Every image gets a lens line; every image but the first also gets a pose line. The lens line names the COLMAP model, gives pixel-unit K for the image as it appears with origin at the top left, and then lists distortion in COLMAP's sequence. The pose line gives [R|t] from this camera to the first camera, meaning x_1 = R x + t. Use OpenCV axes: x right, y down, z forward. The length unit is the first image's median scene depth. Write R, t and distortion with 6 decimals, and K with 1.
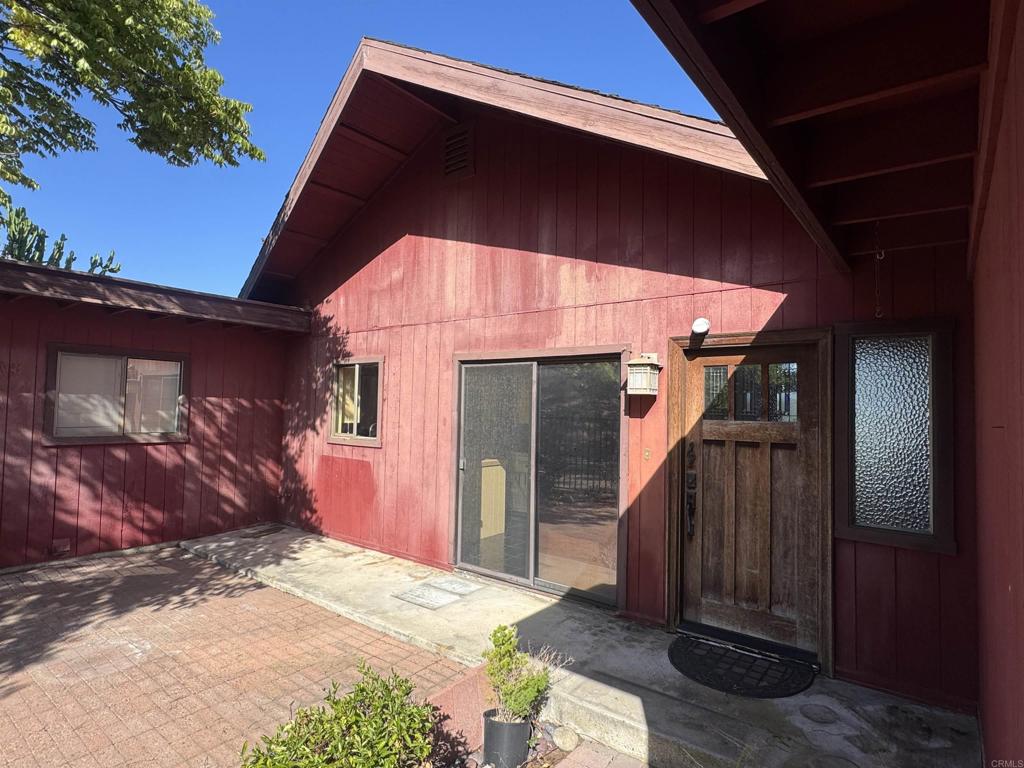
lens RADIAL K [[553.2, 0, 512.0], [0, 553.2, 384.0], [0, 0, 1]] dist [-0.002071, -0.000769]
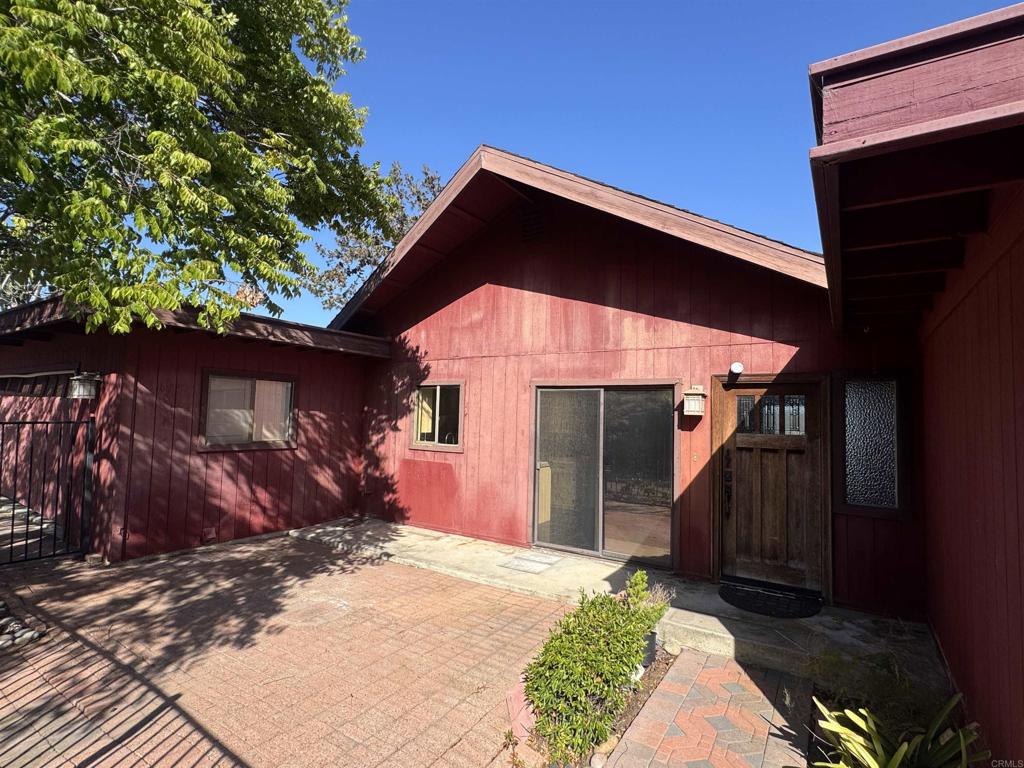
lens RADIAL K [[512.6, 0, 512.0], [0, 512.6, 384.0], [0, 0, 1]] dist [-0.003557, 0.000122]
pose [[0.995939, 0.010647, 0.089400, -0.303294], [-0.009153, 0.999812, -0.017101, -0.029603], [-0.089566, 0.016213, 0.995849, -0.230237]]
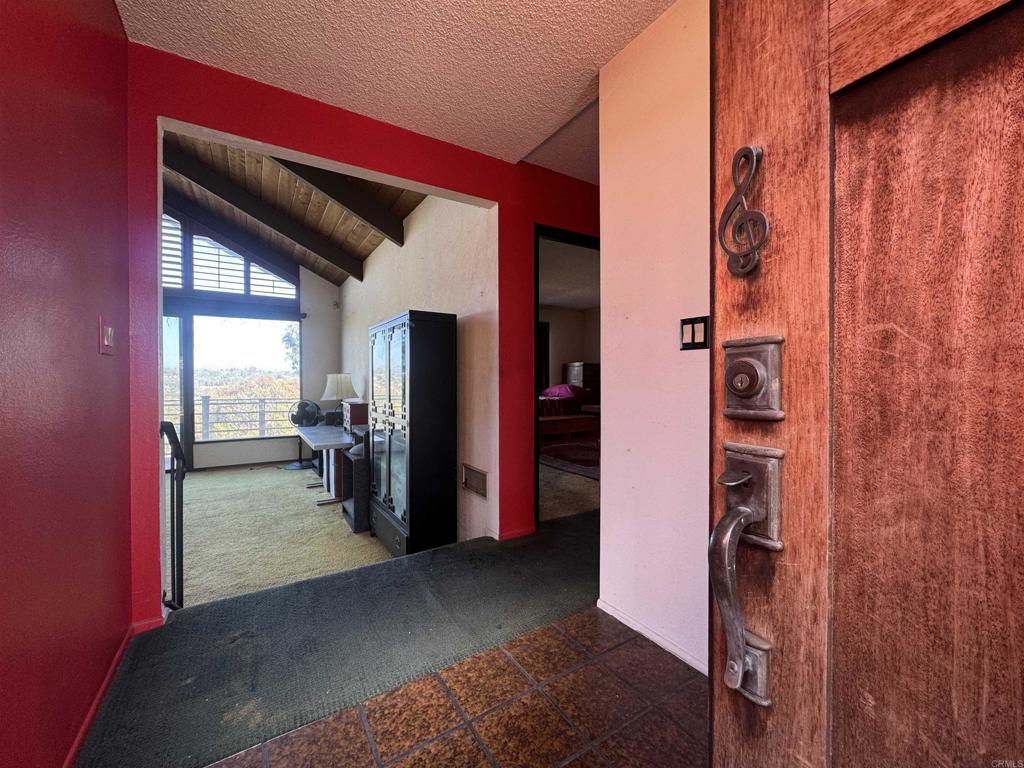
lens RADIAL K [[414.5, 0, 512.0], [0, 414.5, 384.0], [0, 0, 1]] dist [-0.019336, -0.000007]
pose [[0.941724, -0.019312, -0.335832, 0.259649], [0.034385, 0.998648, 0.038993, 0.147191], [0.334625, -0.048268, 0.941115, 0.751199]]
